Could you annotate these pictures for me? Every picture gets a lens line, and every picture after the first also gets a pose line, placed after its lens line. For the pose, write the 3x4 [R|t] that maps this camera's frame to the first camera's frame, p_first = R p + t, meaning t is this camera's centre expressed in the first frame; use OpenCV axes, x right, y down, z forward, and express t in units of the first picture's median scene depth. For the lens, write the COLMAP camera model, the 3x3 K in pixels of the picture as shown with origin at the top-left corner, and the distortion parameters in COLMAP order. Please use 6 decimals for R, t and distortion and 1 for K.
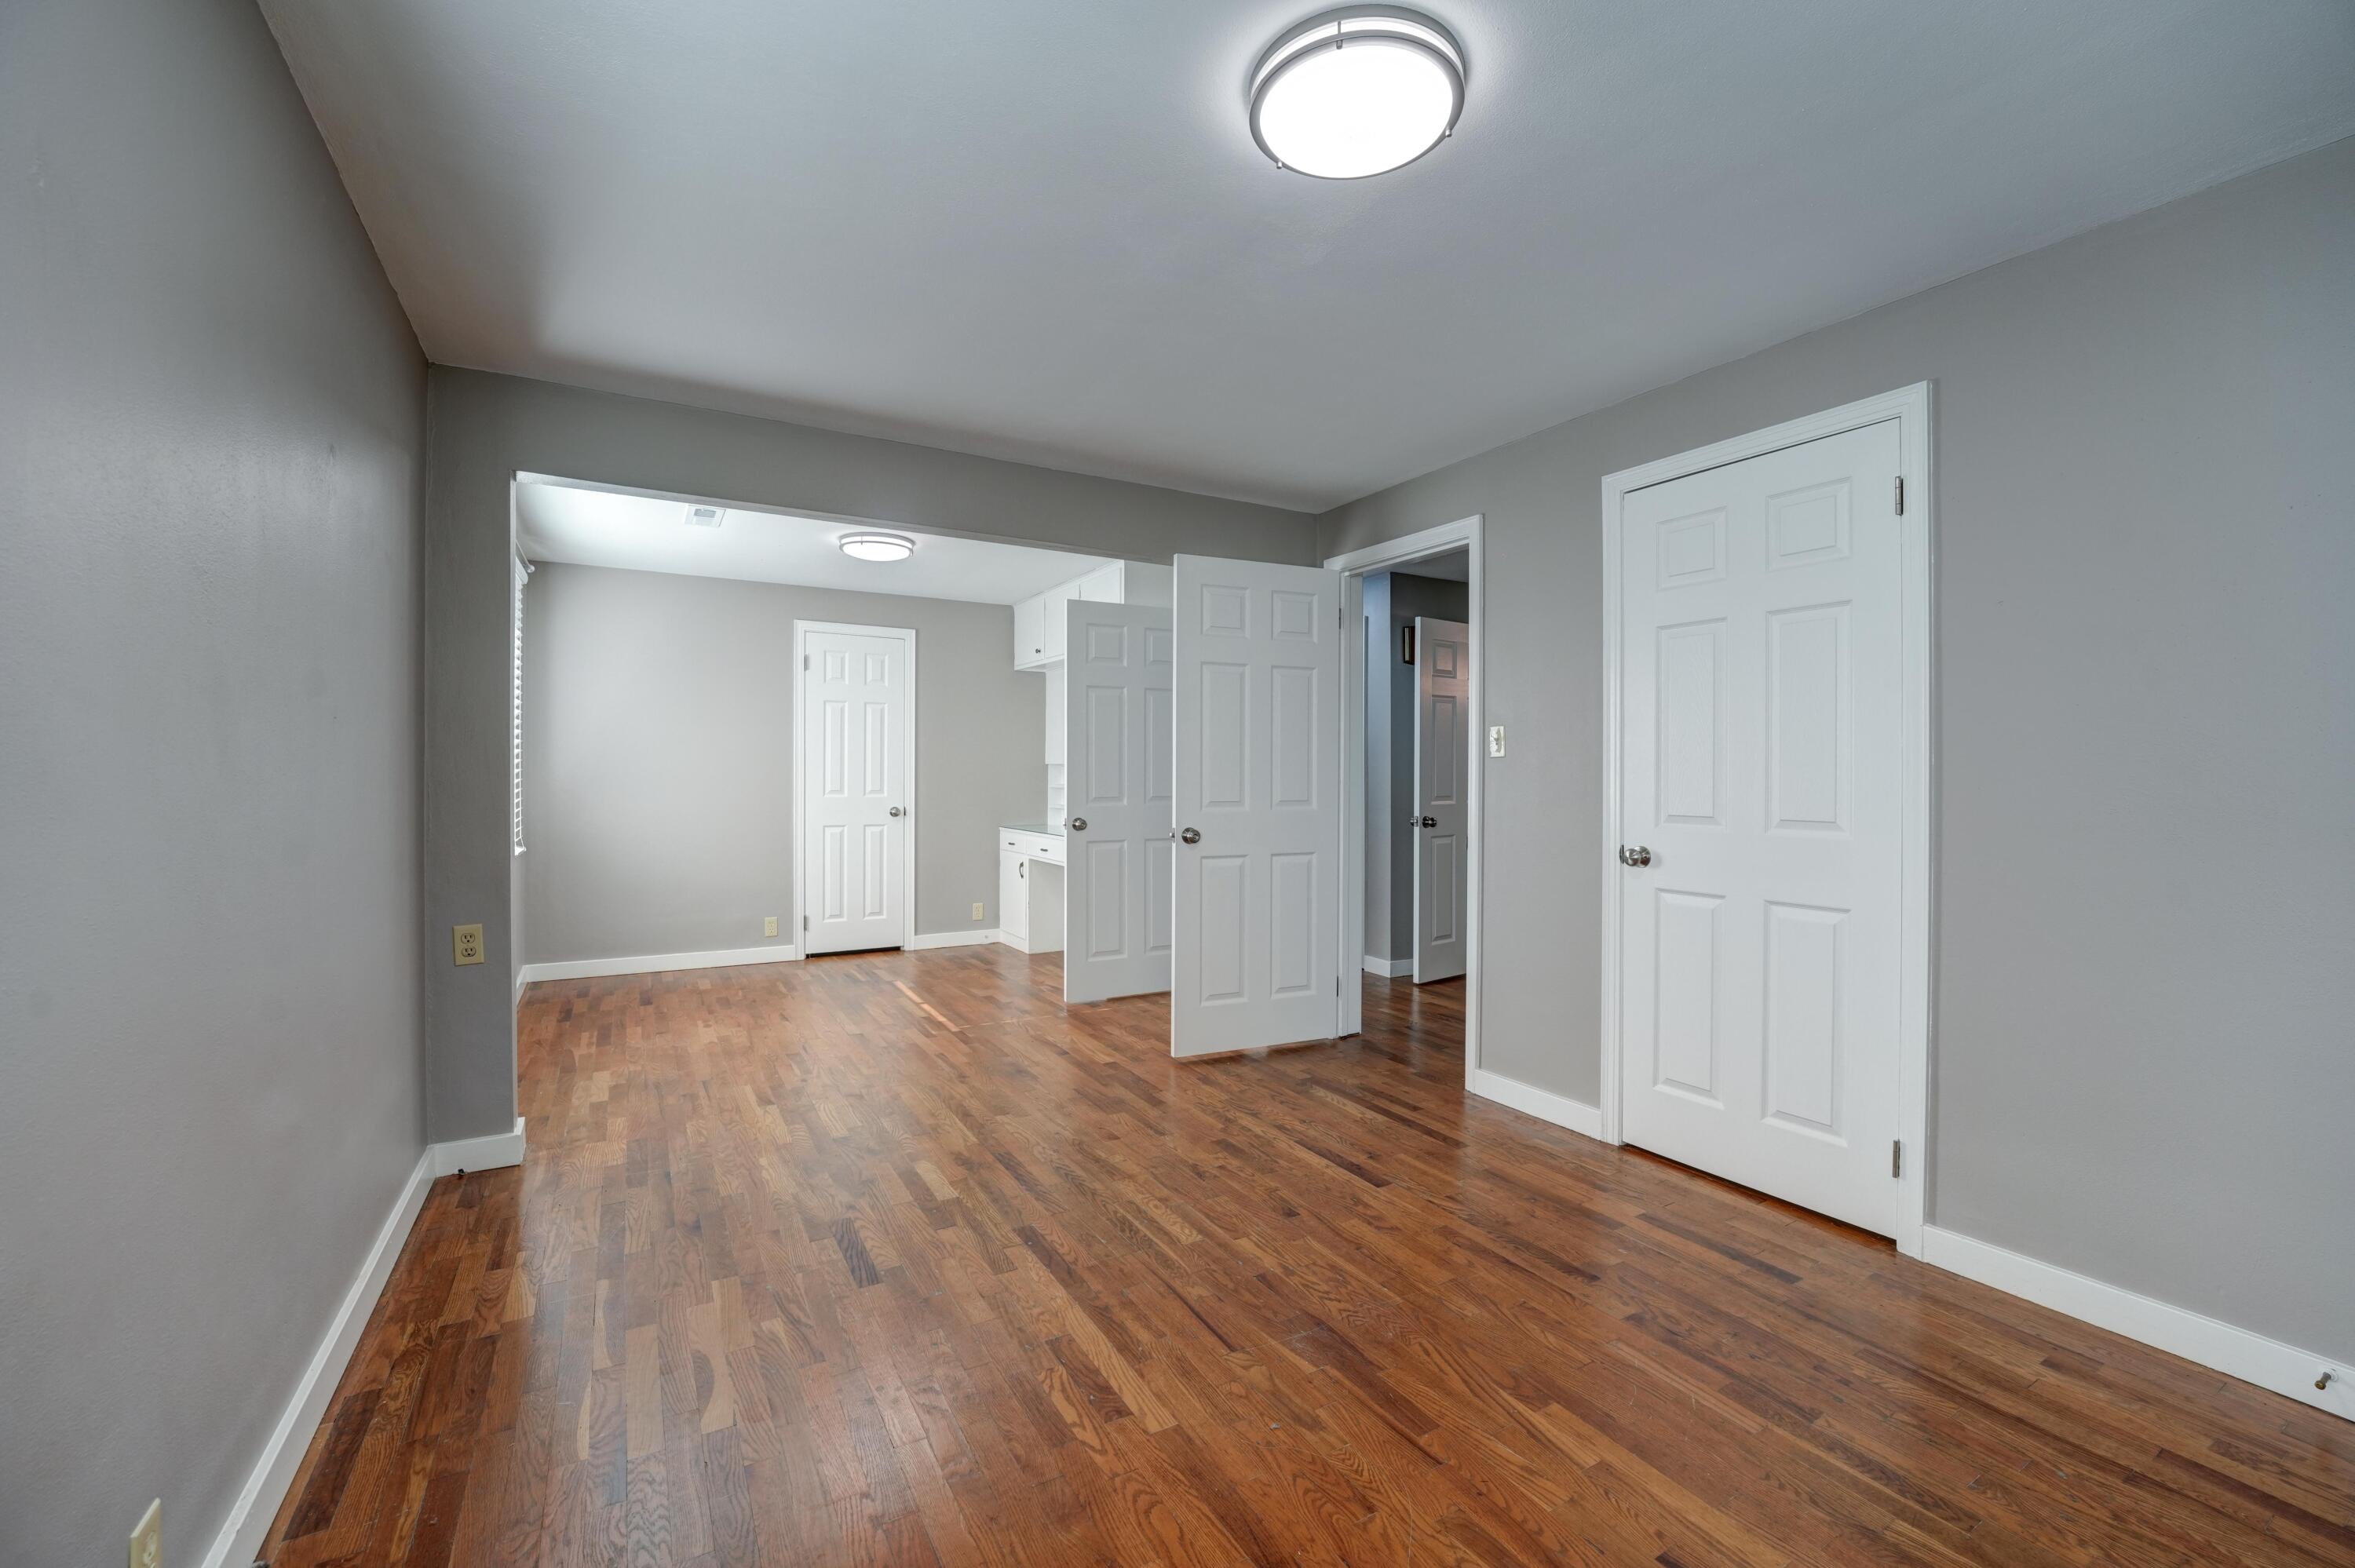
lens RADIAL K [[958.6, 0, 1187.2], [0, 958.6, 774.9], [0, 0, 1]] dist [-0.022980, 0.003519]
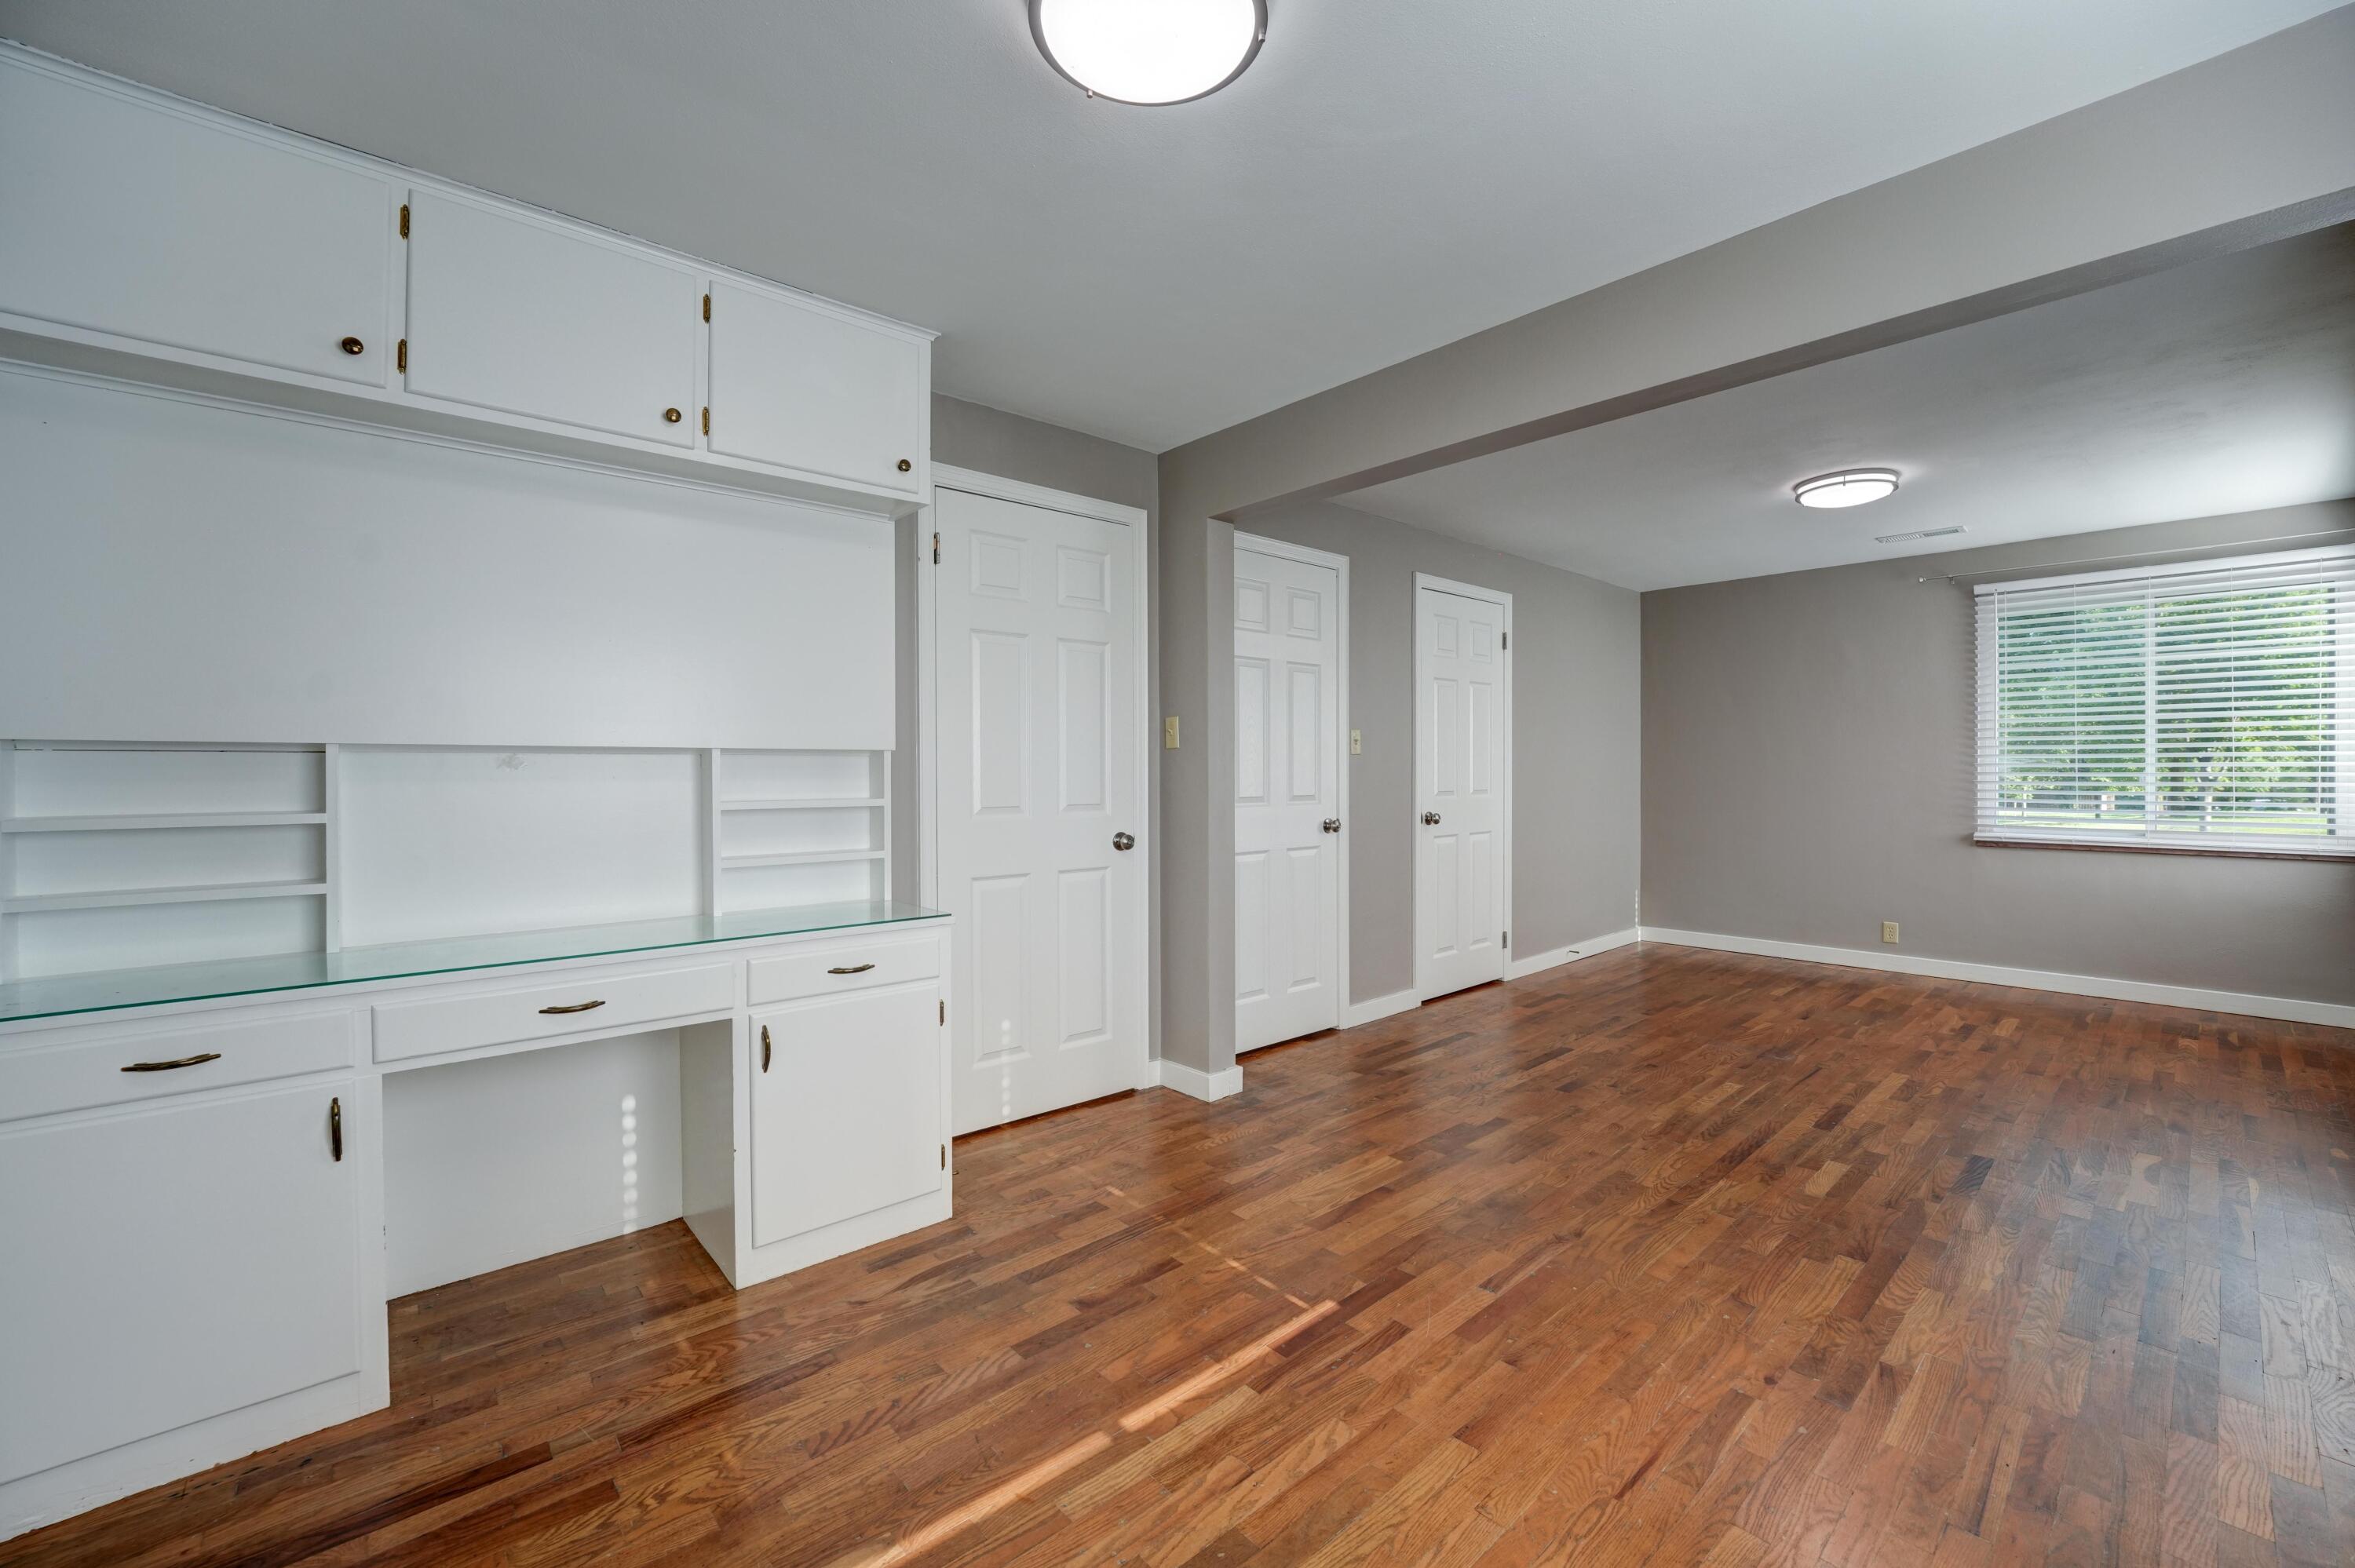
lens RADIAL K [[958.6, 0, 1187.2], [0, 958.6, 774.9], [0, 0, 1]] dist [-0.022980, 0.003519]
pose [[-0.207058, -0.008465, 0.978292, -1.004582], [0.003770, 0.999948, 0.009450, -0.003640], [-0.978321, 0.005645, -0.207015, 1.714677]]
